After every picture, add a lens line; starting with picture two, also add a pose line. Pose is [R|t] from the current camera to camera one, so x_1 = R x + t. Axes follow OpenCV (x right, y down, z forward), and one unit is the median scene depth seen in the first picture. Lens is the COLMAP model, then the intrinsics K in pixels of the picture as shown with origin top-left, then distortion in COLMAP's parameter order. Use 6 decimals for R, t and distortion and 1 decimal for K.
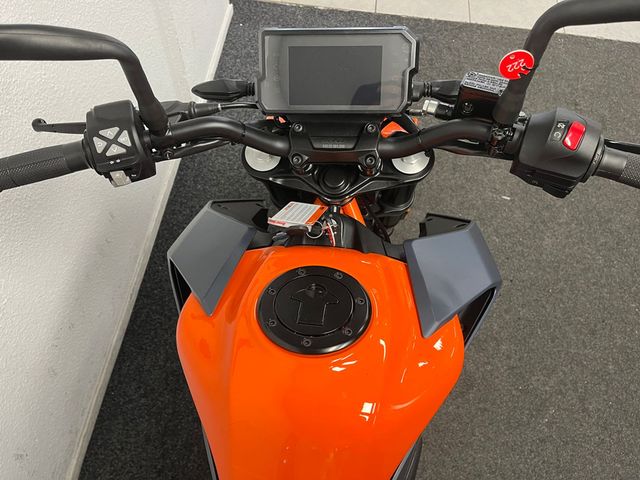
lens RADIAL K [[512.1, 0, 320.0], [0, 512.1, 240.0], [0, 0, 1]] dist [0.034931, -0.009877]
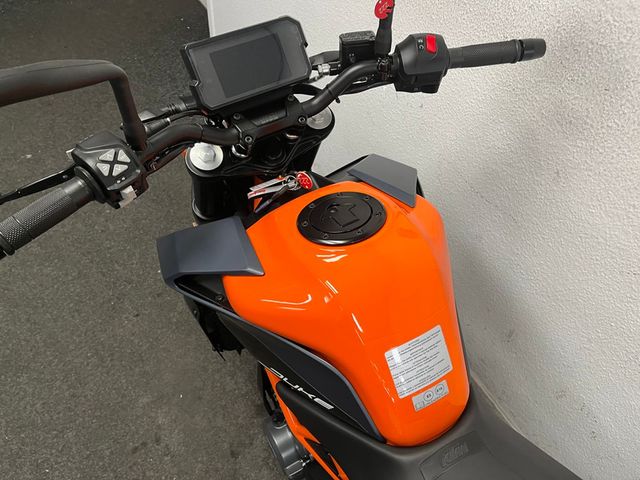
lens RADIAL K [[512.1, 0, 320.0], [0, 512.1, 240.0], [0, 0, 1]] dist [0.034931, -0.009877]
pose [[0.832427, -0.414390, 0.367894, -0.454251], [0.461042, 0.886239, -0.044945, 0.179721], [-0.307417, 0.207029, 0.928781, -0.090108]]
